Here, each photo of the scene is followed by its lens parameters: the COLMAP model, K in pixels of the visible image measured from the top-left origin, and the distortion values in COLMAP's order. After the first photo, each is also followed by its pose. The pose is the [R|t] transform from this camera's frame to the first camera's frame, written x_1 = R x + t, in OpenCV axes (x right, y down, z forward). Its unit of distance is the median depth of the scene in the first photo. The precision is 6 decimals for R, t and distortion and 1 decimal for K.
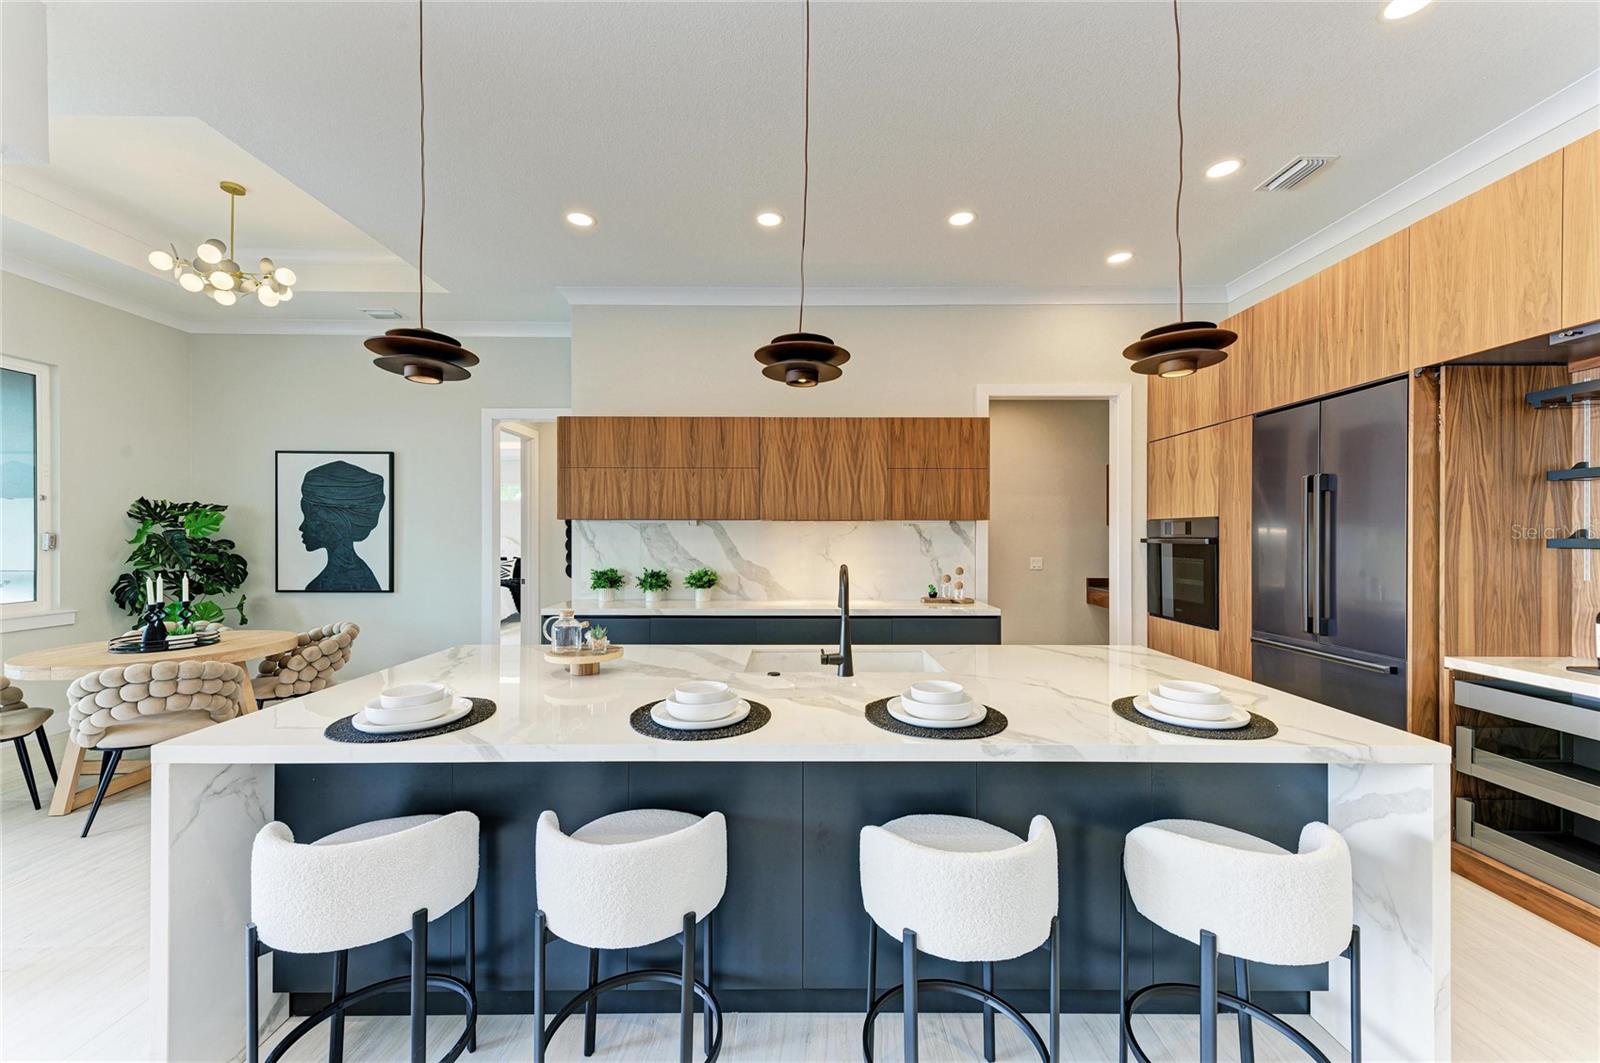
lens RADIAL K [[605.7, 0, 800.3], [0, 605.7, 535.6], [0, 0, 1]] dist [0.020255, -0.005567]
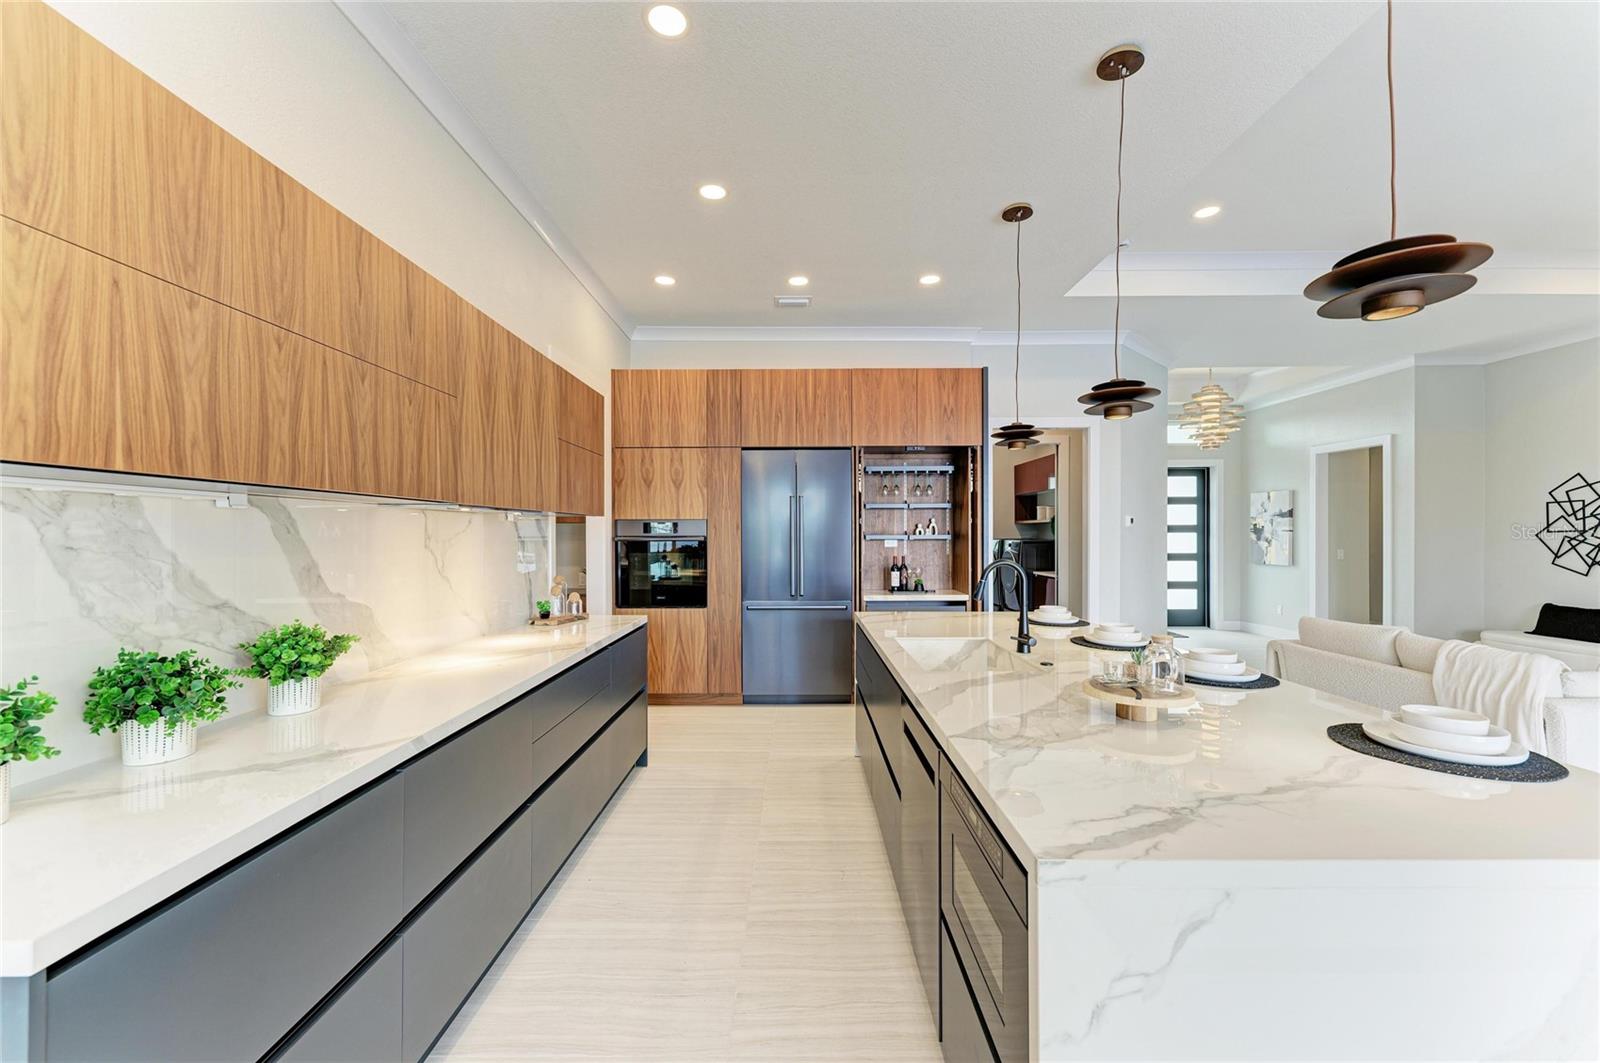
lens RADIAL K [[628.7, 0, 801.0], [0, 628.7, 535.4], [0, 0, 1]] dist [0.020247, -0.005693]
pose [[-0.002048, -0.003154, 0.999993, -0.565120], [0.001403, 0.999994, 0.003157, -0.001038], [-0.999997, 0.001410, -0.002043, 0.703545]]
